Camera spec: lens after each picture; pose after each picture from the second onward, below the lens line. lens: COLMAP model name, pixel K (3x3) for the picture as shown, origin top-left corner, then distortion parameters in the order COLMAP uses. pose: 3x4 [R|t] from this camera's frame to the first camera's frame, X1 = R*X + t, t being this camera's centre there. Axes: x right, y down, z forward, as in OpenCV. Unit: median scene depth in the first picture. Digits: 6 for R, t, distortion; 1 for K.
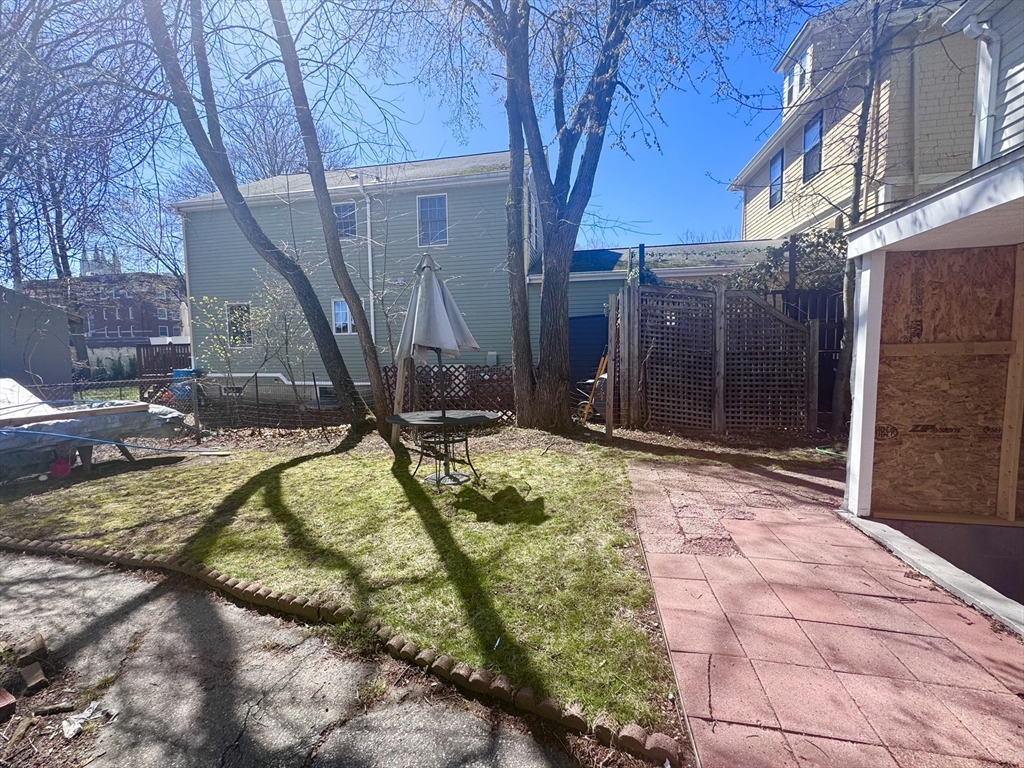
lens RADIAL K [[410.7, 0, 512.3], [0, 410.7, 380.7], [0, 0, 1]] dist [-0.000666, -0.000384]
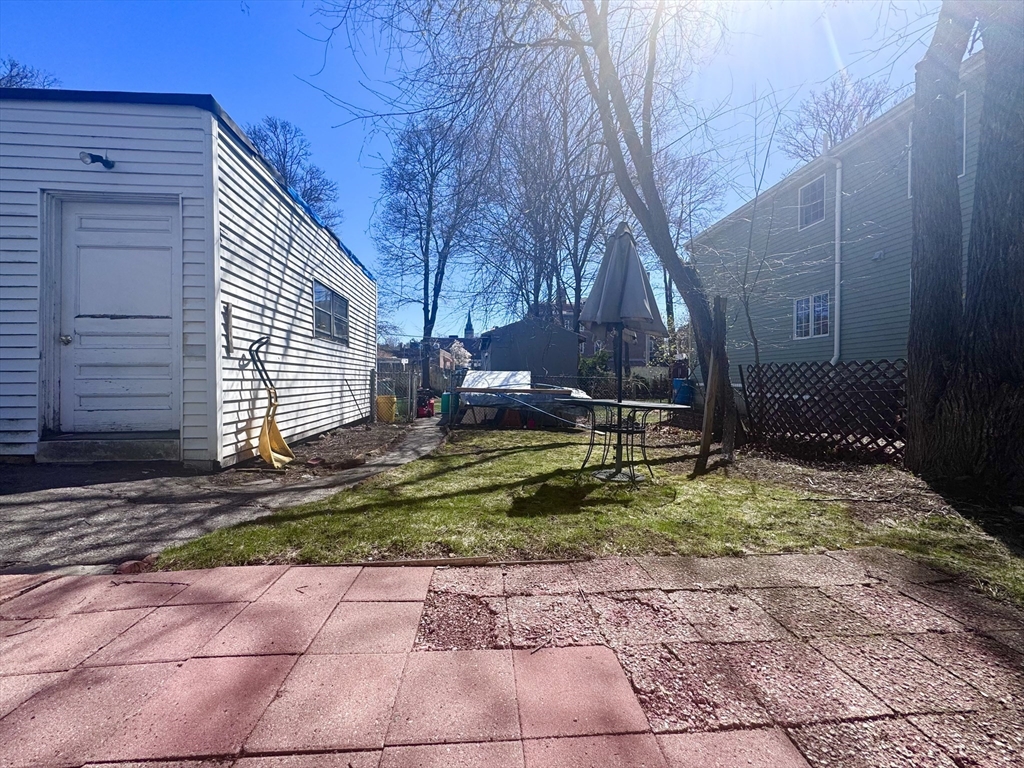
lens RADIAL K [[410.7, 0, 508.5], [0, 410.7, 383.0], [0, 0, 1]] dist [-0.000666, -0.000384]
pose [[0.260409, 0.021285, -0.965264, 0.712083], [-0.087569, 0.996157, -0.001658, 0.085927], [0.961519, 0.084959, 0.261272, 0.668192]]
